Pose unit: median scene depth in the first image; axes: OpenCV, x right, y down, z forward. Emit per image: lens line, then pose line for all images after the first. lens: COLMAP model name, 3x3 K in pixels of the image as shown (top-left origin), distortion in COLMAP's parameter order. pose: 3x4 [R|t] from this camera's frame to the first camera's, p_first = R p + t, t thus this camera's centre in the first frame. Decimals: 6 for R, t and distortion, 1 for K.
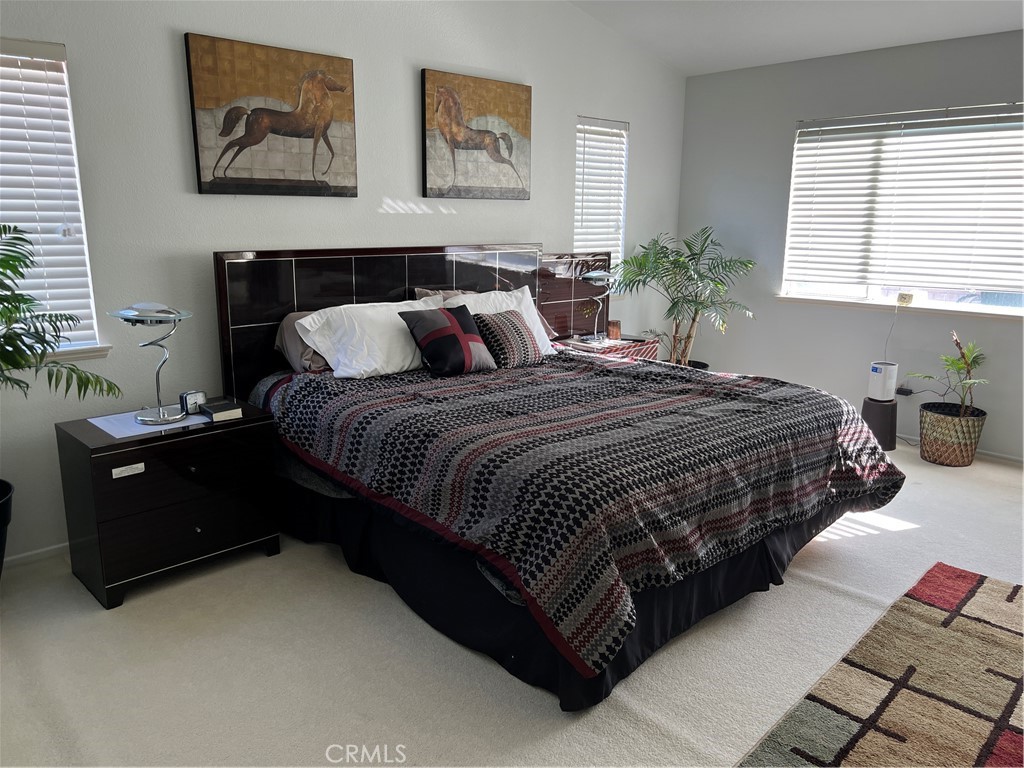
lens RADIAL K [[782.1, 0, 506.4], [0, 782.1, 387.6], [0, 0, 1]] dist [0.077368, -0.121532]
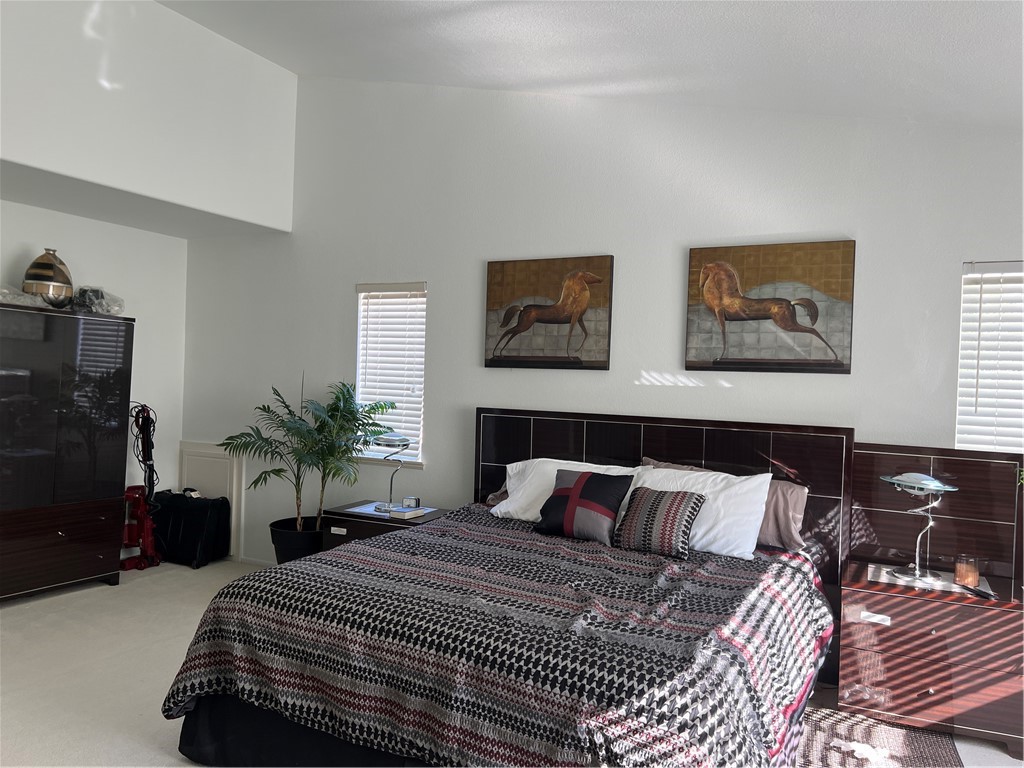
lens RADIAL K [[777.8, 0, 508.4], [0, 777.8, 382.1], [0, 0, 1]] dist [0.050341, -0.056115]
pose [[0.304900, 0.009221, -0.952340, 0.883107], [-0.234473, 0.969901, -0.065678, -0.128098], [0.923070, 0.243323, 0.297885, 0.583921]]
